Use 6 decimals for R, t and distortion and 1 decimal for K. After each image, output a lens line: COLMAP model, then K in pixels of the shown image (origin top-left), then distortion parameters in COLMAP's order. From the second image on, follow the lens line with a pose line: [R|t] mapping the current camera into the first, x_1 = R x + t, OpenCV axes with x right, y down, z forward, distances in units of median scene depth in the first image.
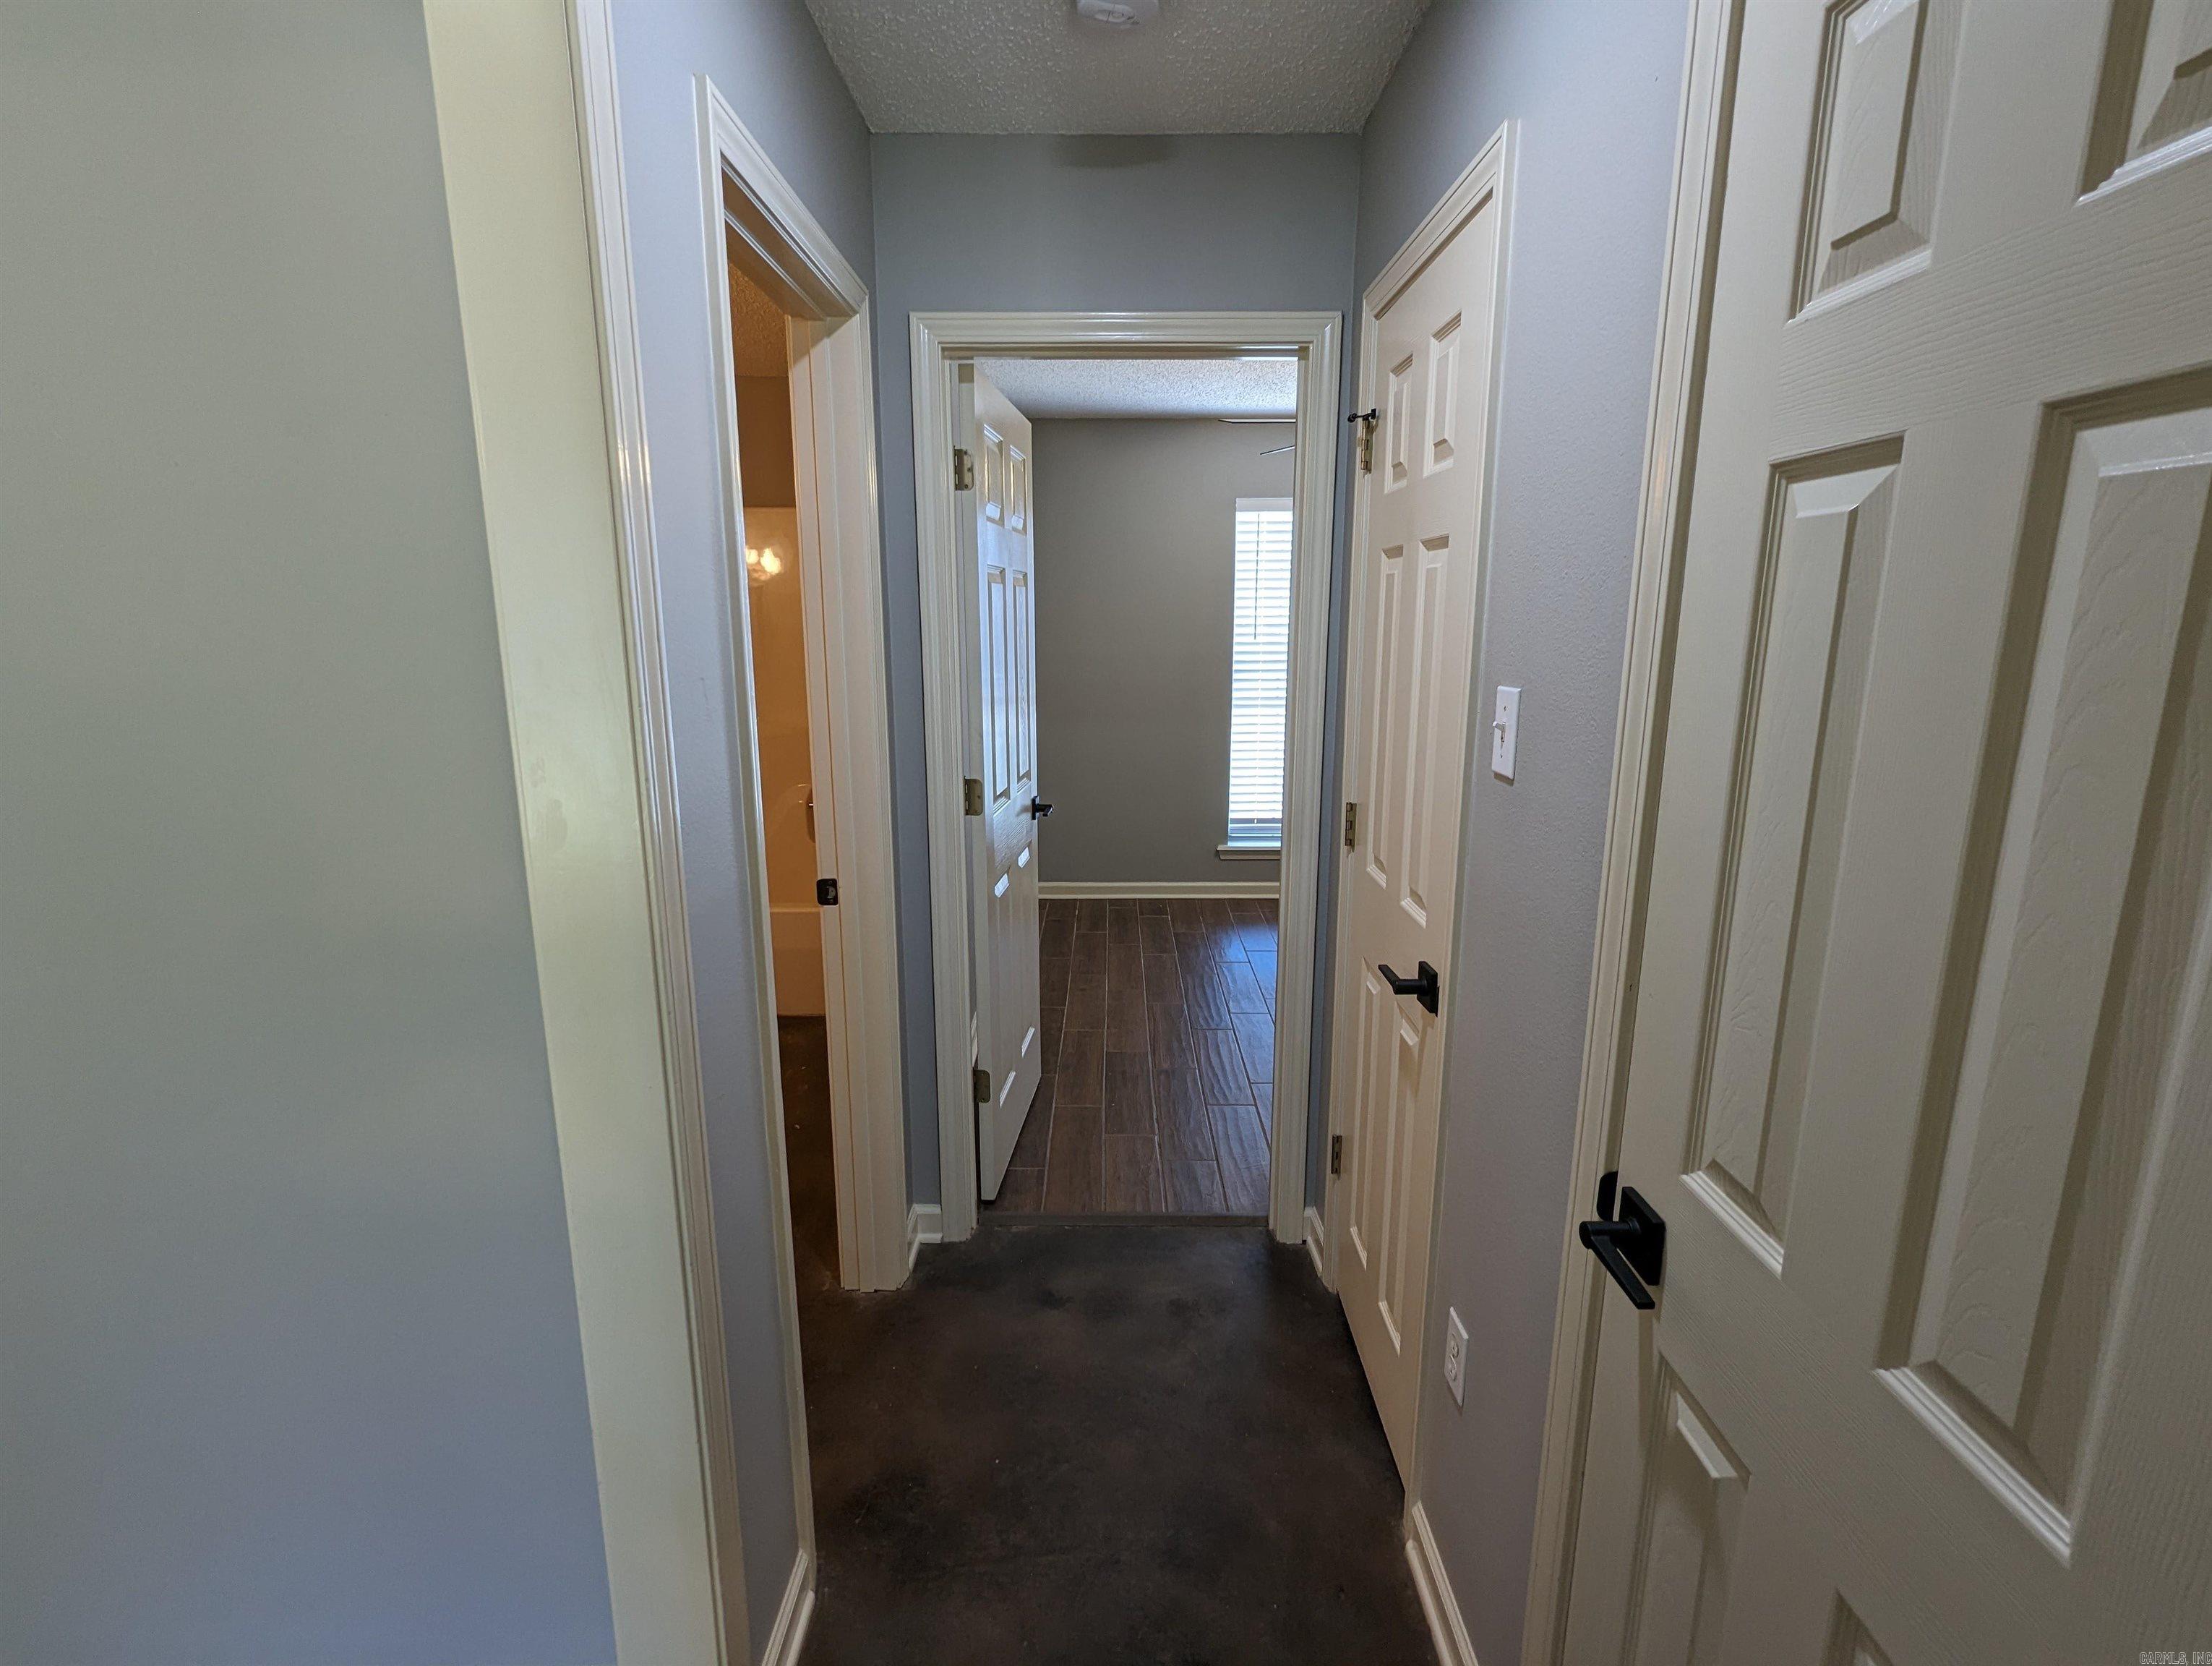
lens RADIAL K [[1068.3, 0, 1104.8], [0, 1068.3, 836.9], [0, 0, 1]] dist [0.002212, 0.000977]
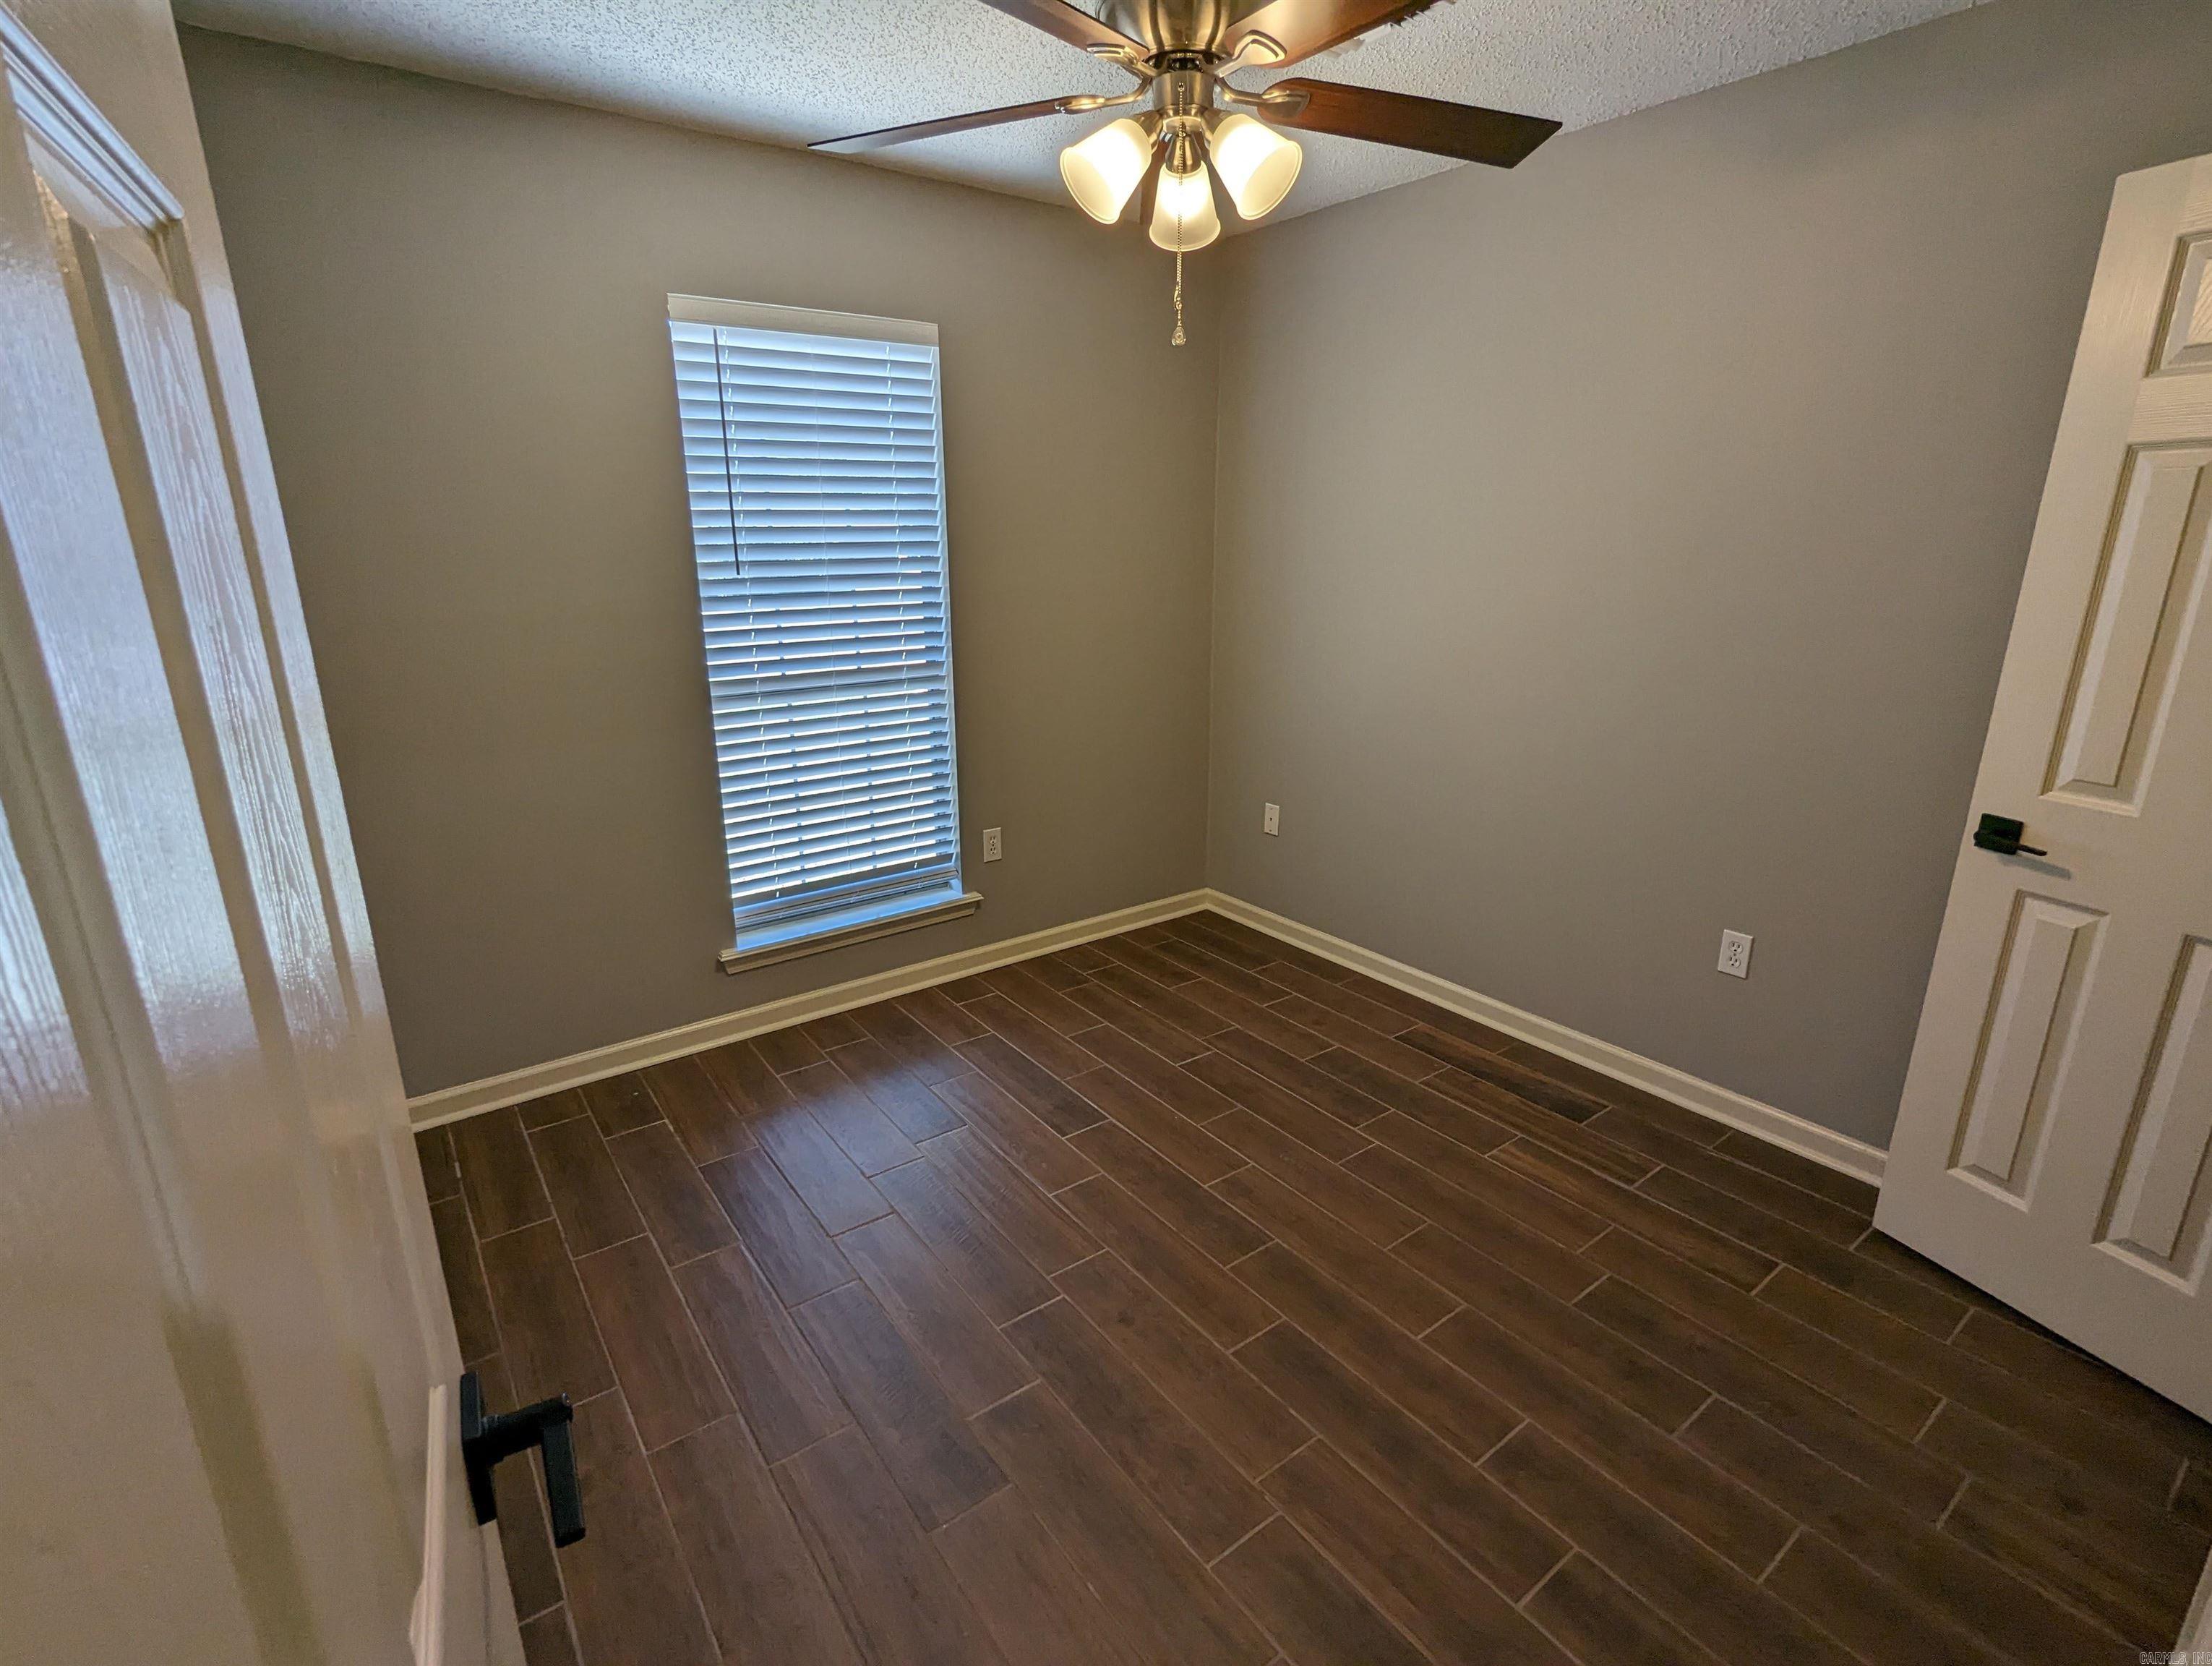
lens RADIAL K [[1068.3, 0, 1090.1], [0, 1068.3, 832.6], [0, 0, 1]] dist [0.002212, 0.000977]
pose [[0.814024, -0.166825, 0.556358, -0.037537], [0.126696, 0.985799, 0.110221, -0.093823], [-0.566845, -0.019234, 0.823600, 0.455081]]
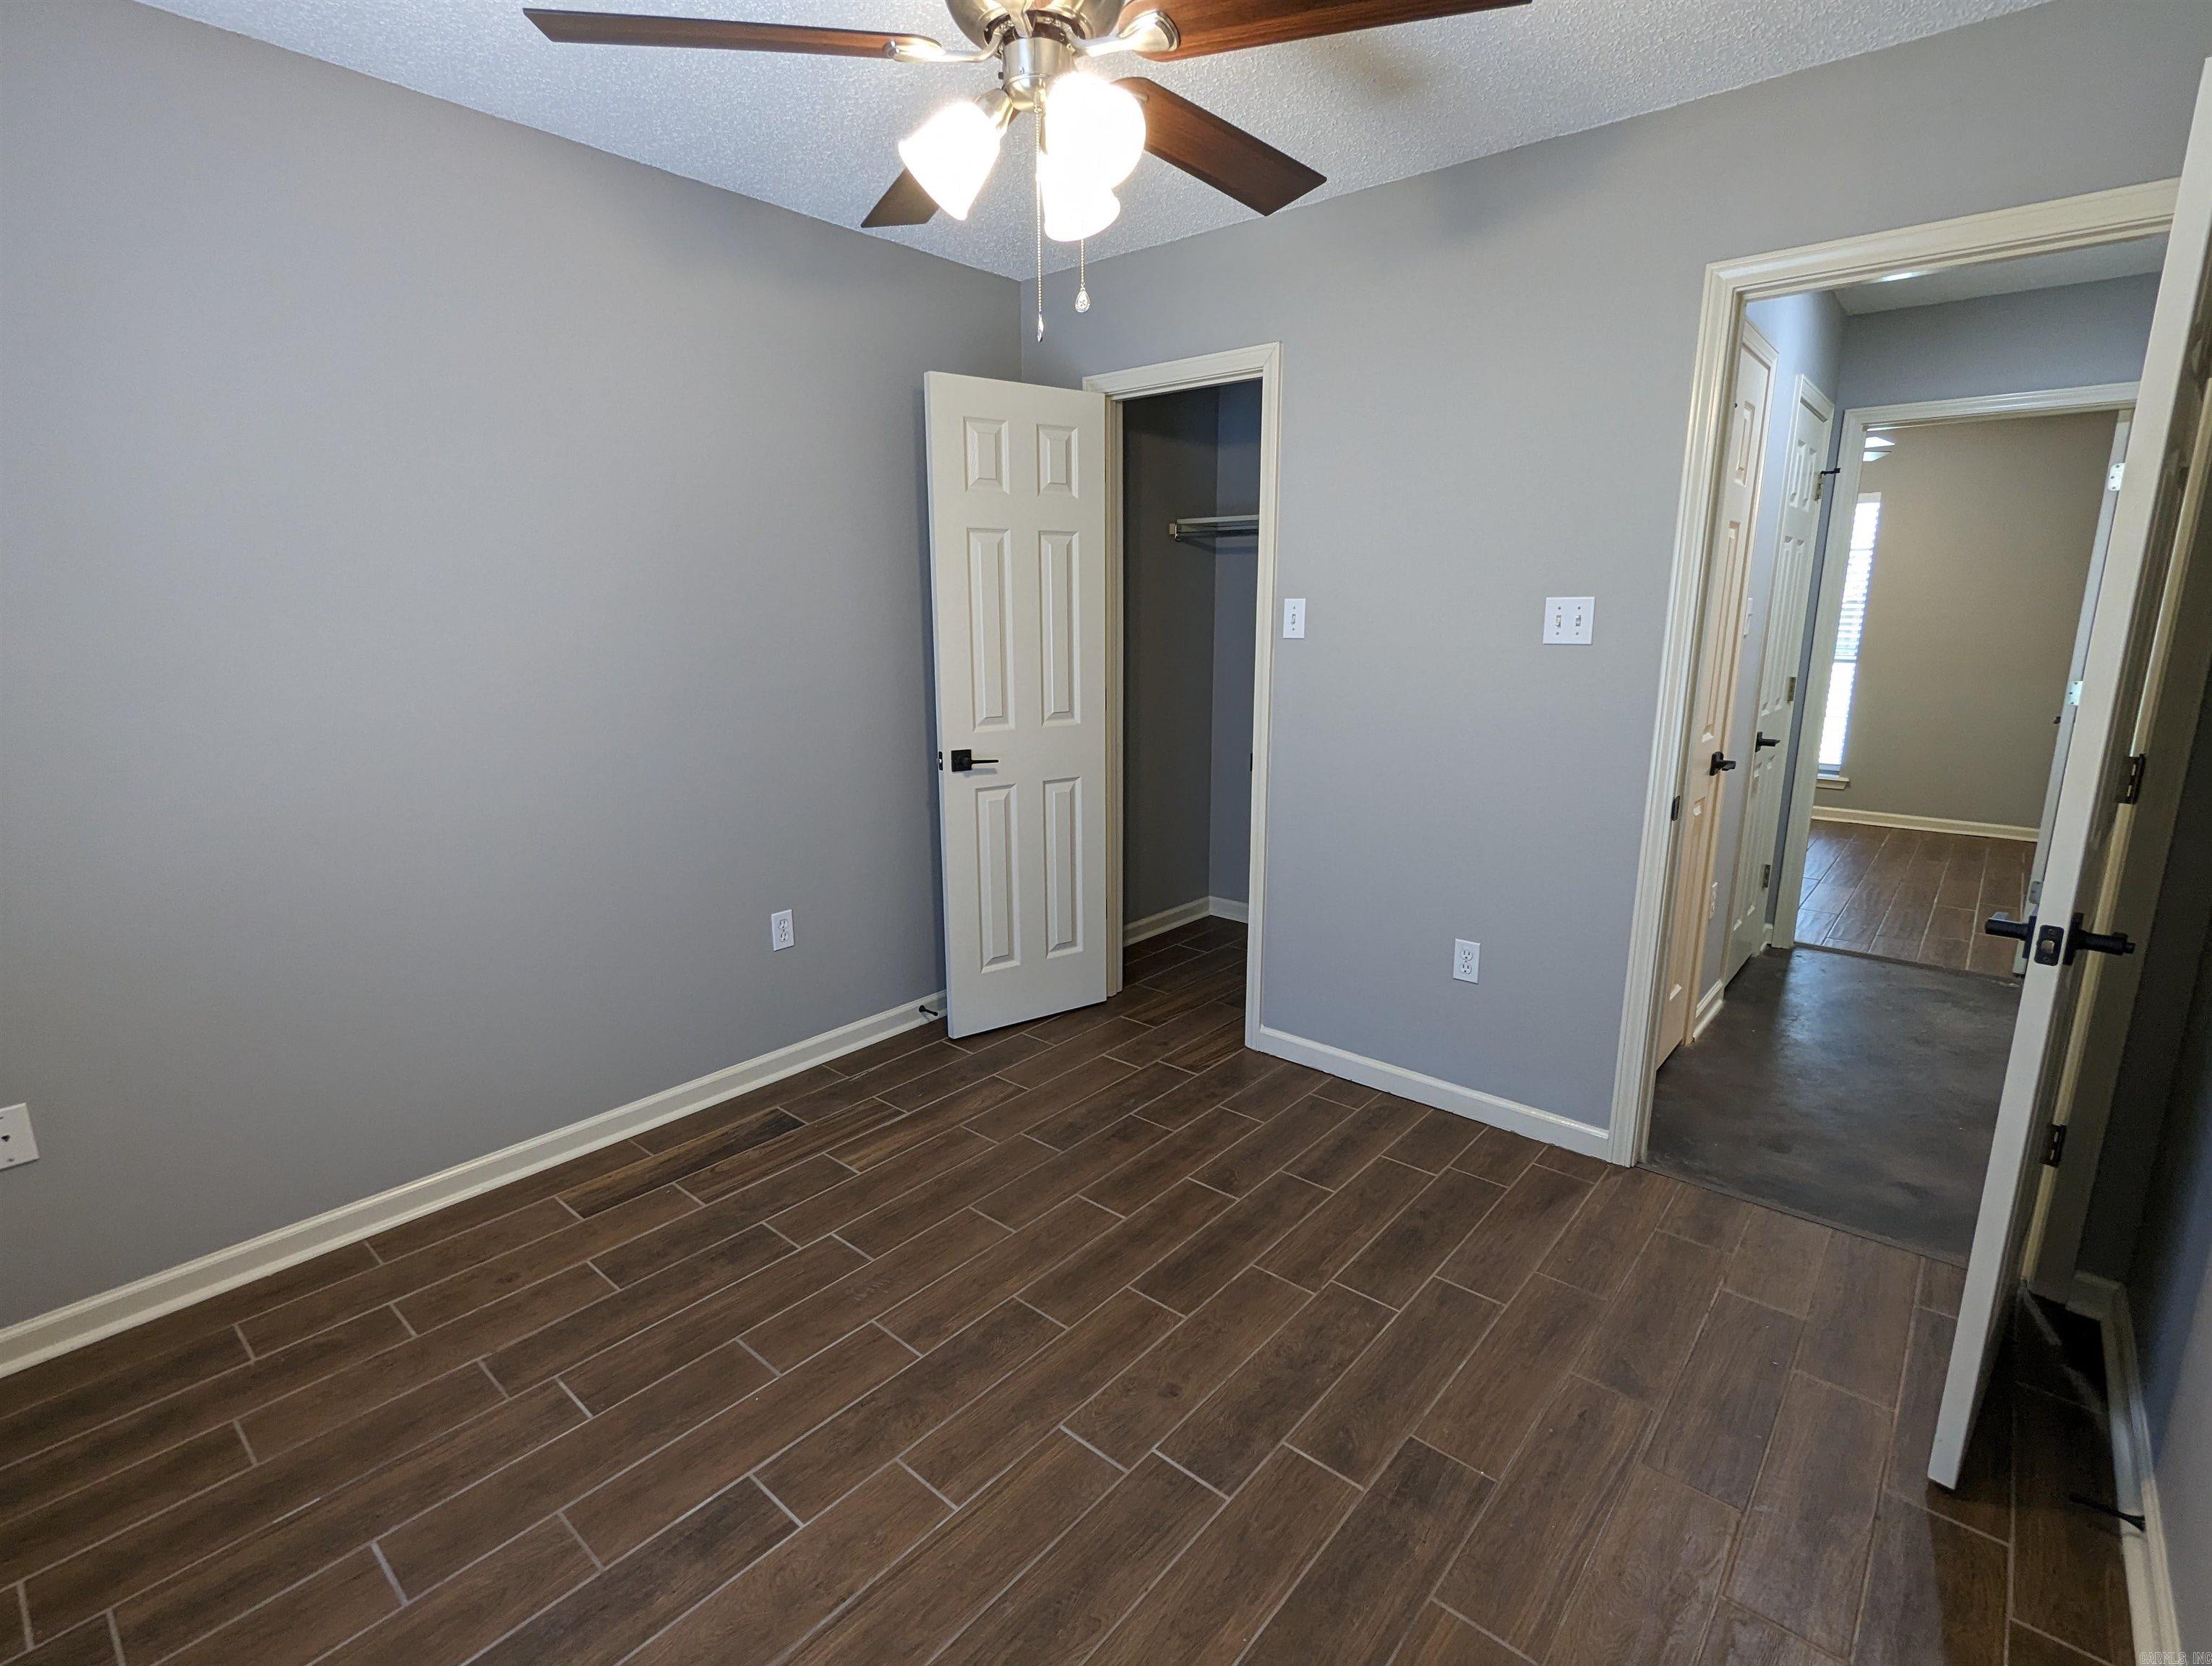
lens RADIAL K [[1068.3, 0, 1116.5], [0, 1068.3, 829.5], [0, 0, 1]] dist [0.002212, 0.000977]
pose [[-0.752507, -0.149043, 0.641497, -0.033457], [0.134713, 0.918626, 0.371455, -0.173796], [-0.644659, 0.365941, -0.671195, 0.867391]]
